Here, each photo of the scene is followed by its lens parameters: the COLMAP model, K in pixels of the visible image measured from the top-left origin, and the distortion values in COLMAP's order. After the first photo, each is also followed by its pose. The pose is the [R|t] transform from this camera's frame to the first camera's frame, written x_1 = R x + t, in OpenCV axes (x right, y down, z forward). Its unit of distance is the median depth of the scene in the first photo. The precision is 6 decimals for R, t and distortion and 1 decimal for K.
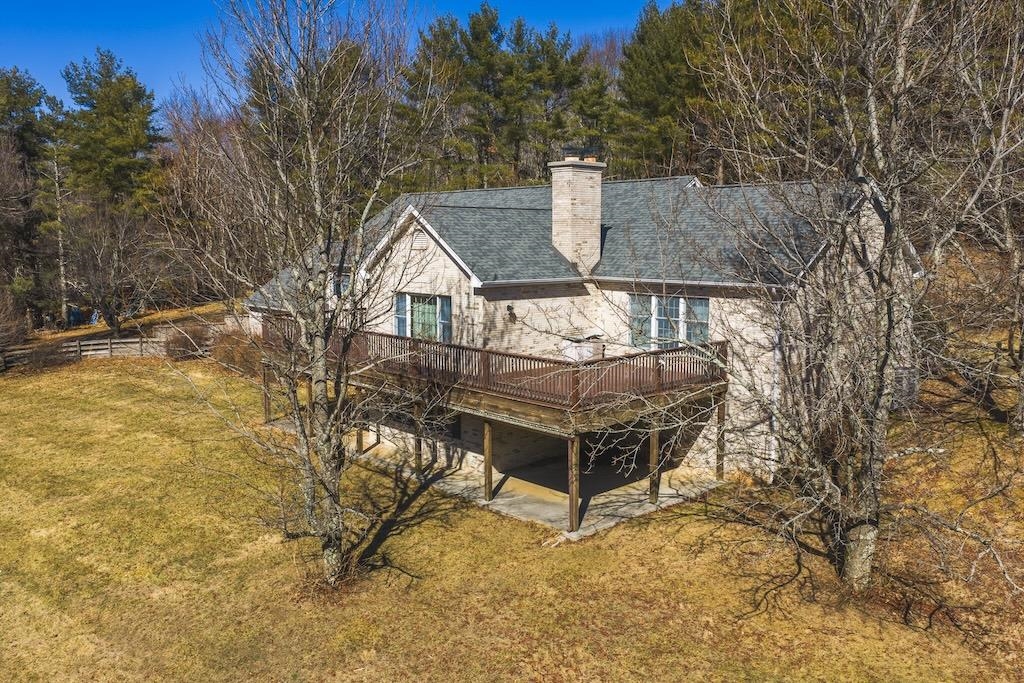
lens RADIAL K [[846.2, 0, 511.6], [0, 846.2, 339.5], [0, 0, 1]] dist [0.019701, -0.019476]
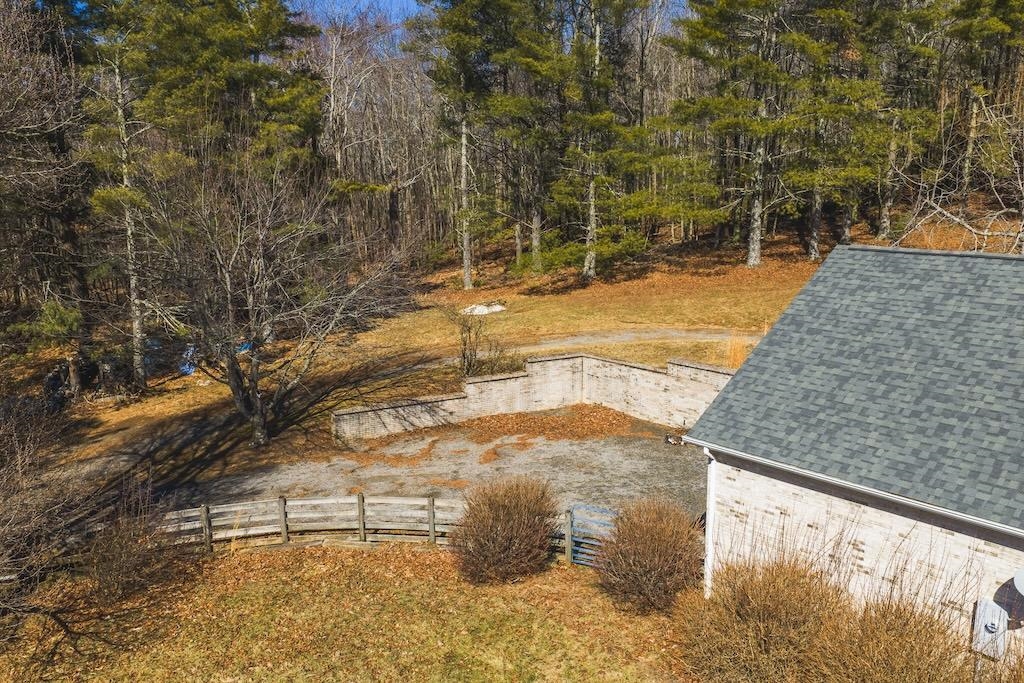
lens RADIAL K [[846.2, 0, 512.7], [0, 846.2, 341.7], [0, 0, 1]] dist [0.019701, -0.019476]
pose [[0.999521, 0.021017, -0.022736, -0.284758], [-0.019248, 0.996967, 0.075412, -0.087570], [0.024252, -0.074938, 0.996893, 0.485419]]
